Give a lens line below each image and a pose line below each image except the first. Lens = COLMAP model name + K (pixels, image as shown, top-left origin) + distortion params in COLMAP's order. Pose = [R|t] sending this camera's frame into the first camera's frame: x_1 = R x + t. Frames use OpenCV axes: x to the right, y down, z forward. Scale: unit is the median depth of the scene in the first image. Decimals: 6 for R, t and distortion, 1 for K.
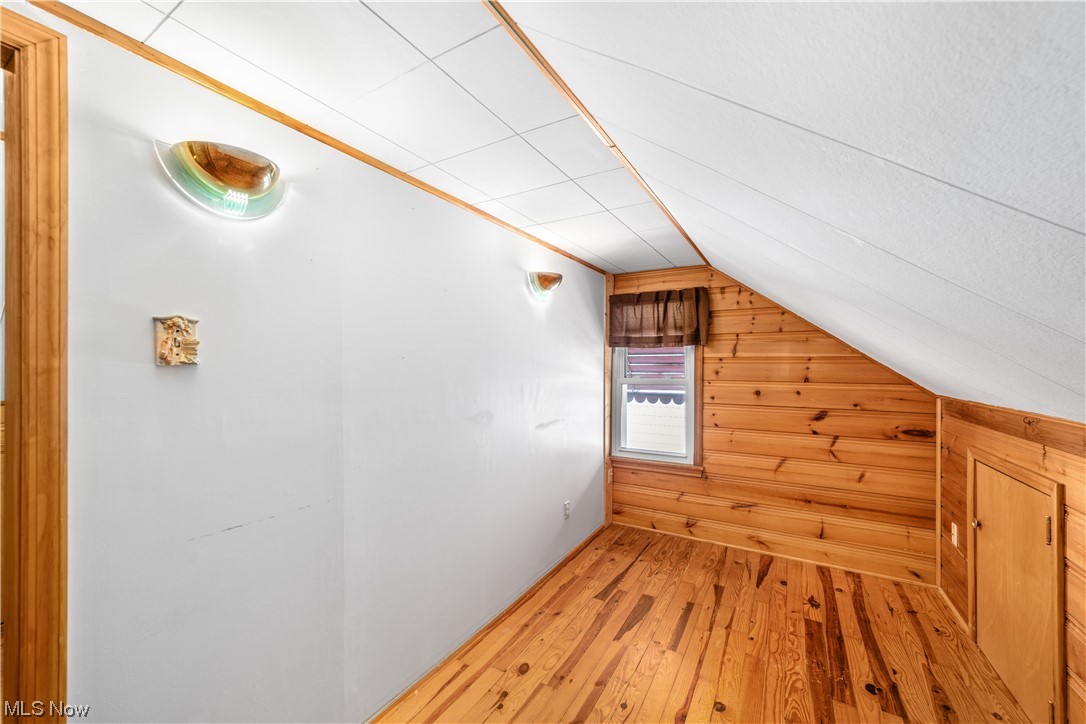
lens RADIAL K [[424.1, 0, 544.3], [0, 424.1, 368.9], [0, 0, 1]] dist [-0.015645, 0.007302]
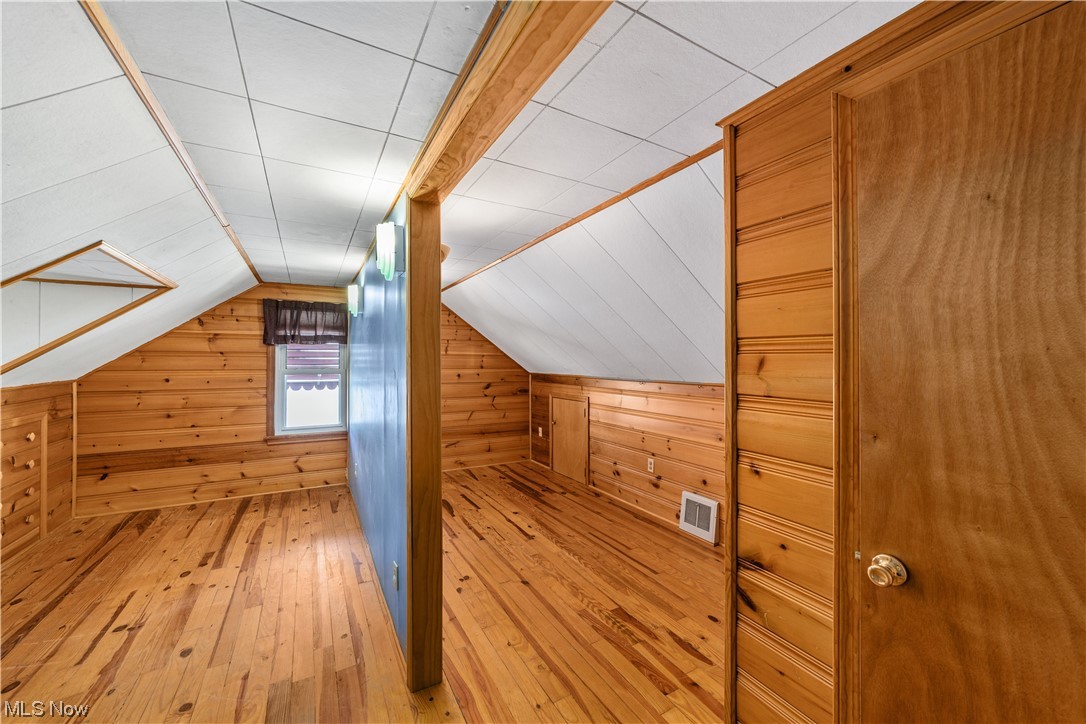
lens RADIAL K [[417.8, 0, 545.9], [0, 417.8, 361.7], [0, 0, 1]] dist [-0.013084, 0.007566]
pose [[0.490253, -0.003898, 0.871571, -0.827640], [0.004071, 0.999989, 0.002182, -0.000708], [-0.871571, 0.002478, 0.490264, -0.131335]]
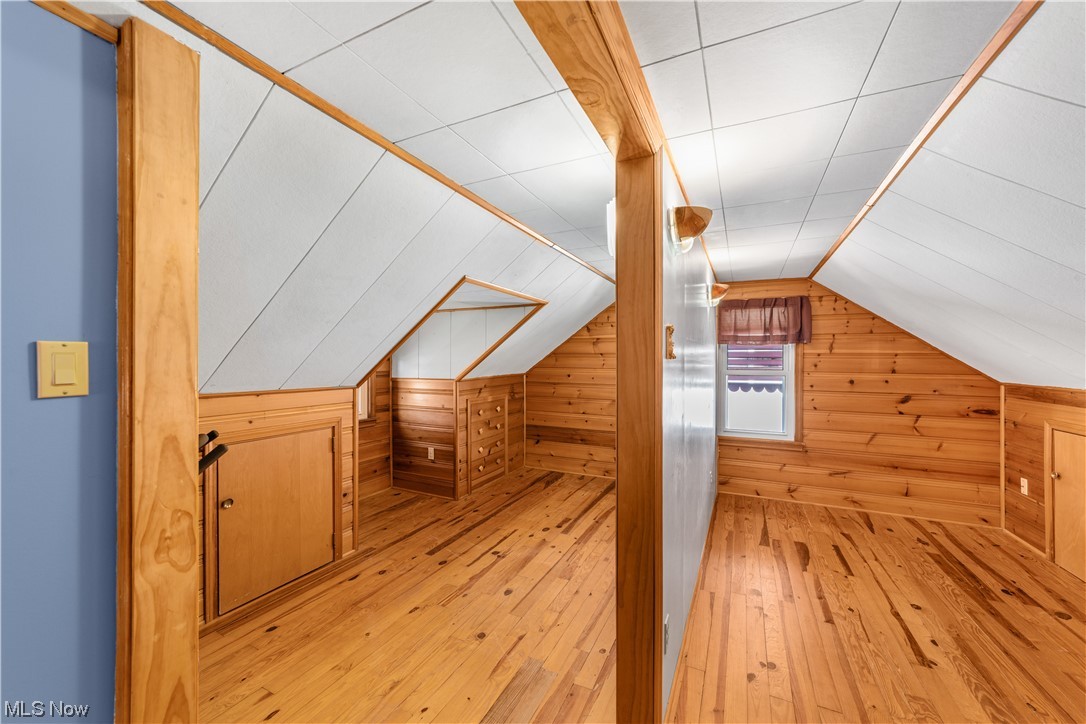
lens RADIAL K [[417.8, 0, 545.9], [0, 417.8, 361.7], [0, 0, 1]] dist [-0.013084, 0.007566]
pose [[0.995639, 0.002161, 0.093268, -0.537084], [-0.002067, 0.999997, -0.001106, 0.000769], [-0.093271, 0.000909, 0.995640, -0.144118]]
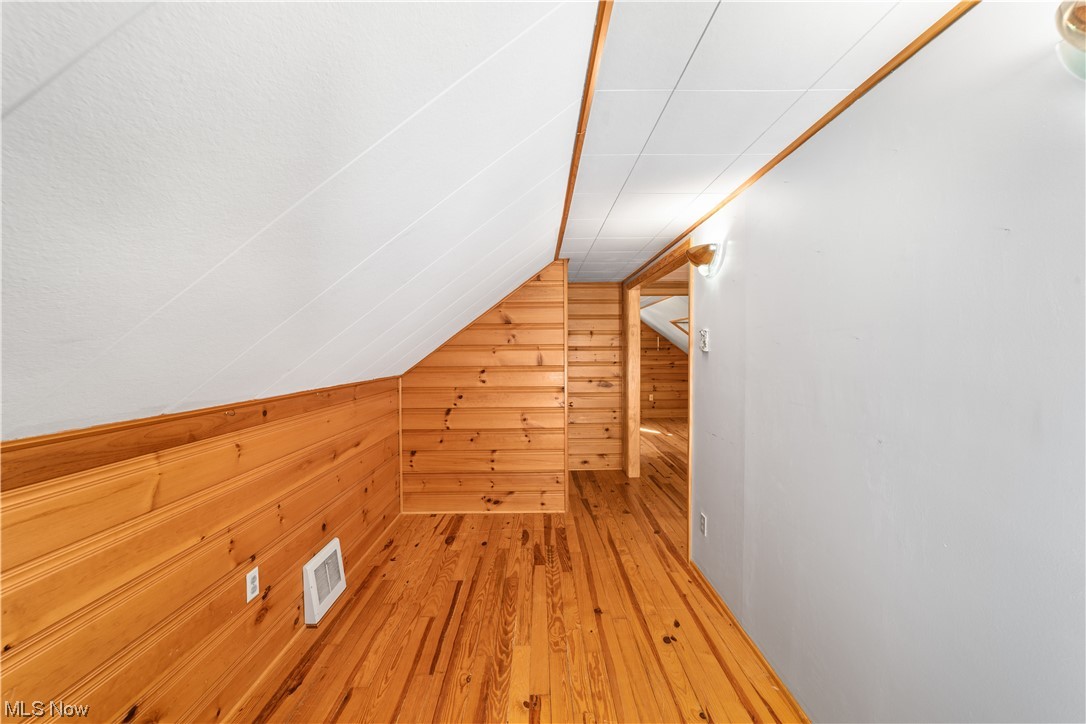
lens RADIAL K [[417.8, 0, 545.9], [0, 417.8, 361.7], [0, 0, 1]] dist [-0.013084, 0.007566]
pose [[-0.847435, 0.018367, -0.530582, 0.387413], [0.005295, 0.999644, 0.026147, -0.006430], [0.530873, 0.019349, -0.847230, 0.920052]]
